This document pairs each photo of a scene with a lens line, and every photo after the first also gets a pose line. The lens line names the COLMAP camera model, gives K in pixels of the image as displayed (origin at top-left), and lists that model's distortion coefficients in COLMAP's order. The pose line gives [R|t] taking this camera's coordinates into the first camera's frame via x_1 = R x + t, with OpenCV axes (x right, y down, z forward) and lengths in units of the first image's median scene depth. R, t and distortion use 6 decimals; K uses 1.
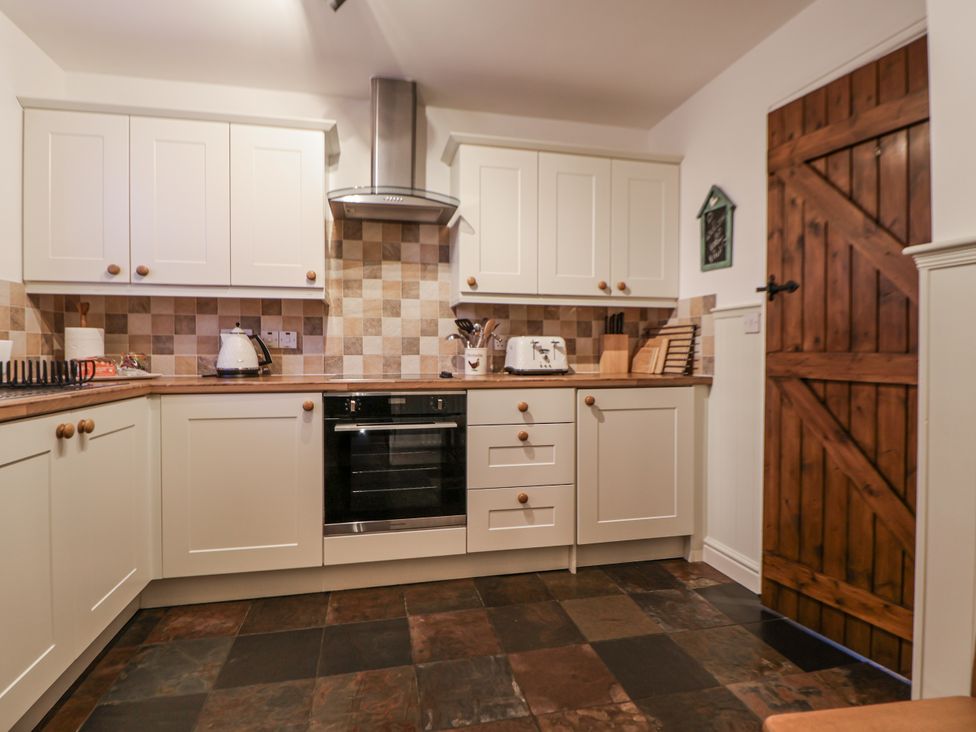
lens RADIAL K [[500.8, 0, 478.5], [0, 500.8, 358.1], [0, 0, 1]] dist [-0.017448, -0.003406]
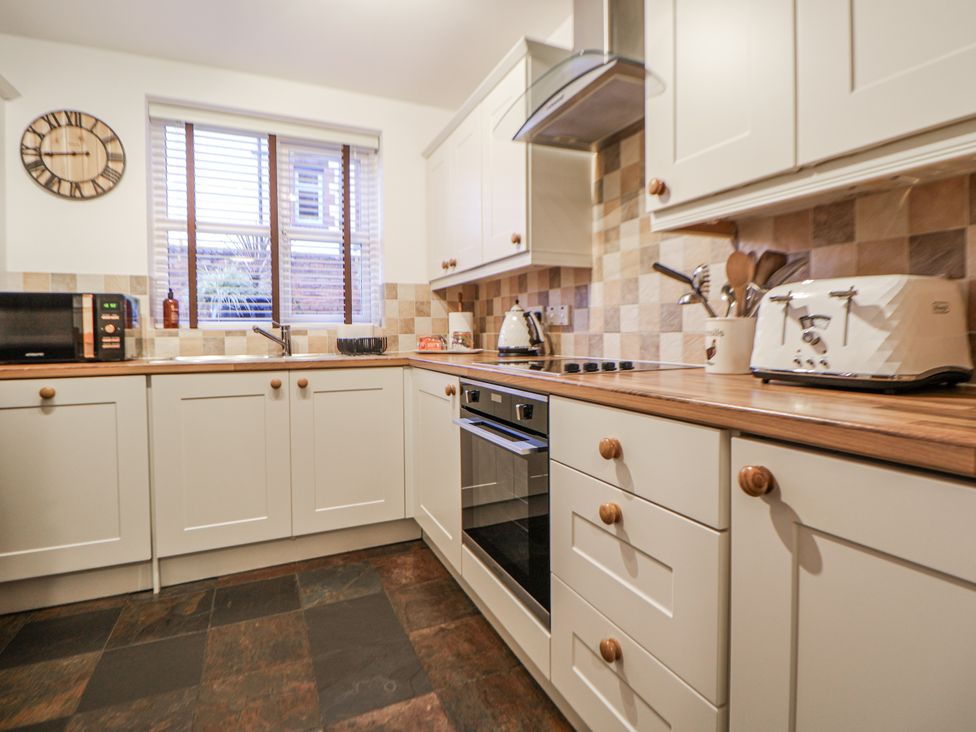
lens RADIAL K [[500.8, 0, 492.4], [0, 500.8, 348.6], [0, 0, 1]] dist [-0.017448, -0.003406]
pose [[0.211025, 0.027354, -0.977098, 0.473778], [-0.003678, 0.999623, 0.027191, -0.002626], [0.977474, -0.002145, 0.211046, 0.768305]]
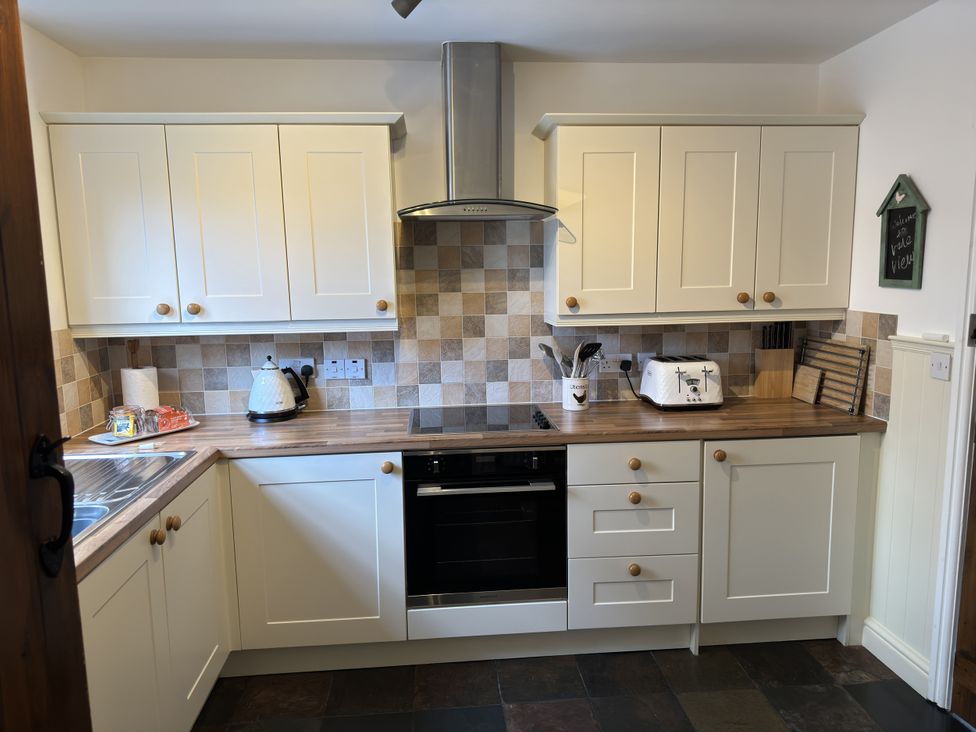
lens RADIAL K [[674.8, 0, 486.8], [0, 674.8, 367.5], [0, 0, 1]] dist [0.028554, -0.032710]
pose [[0.991348, 0.001493, -0.131254, -0.007785], [0.015385, 0.991722, 0.127480, -0.200077], [0.130357, -0.128396, 0.983118, -0.111037]]
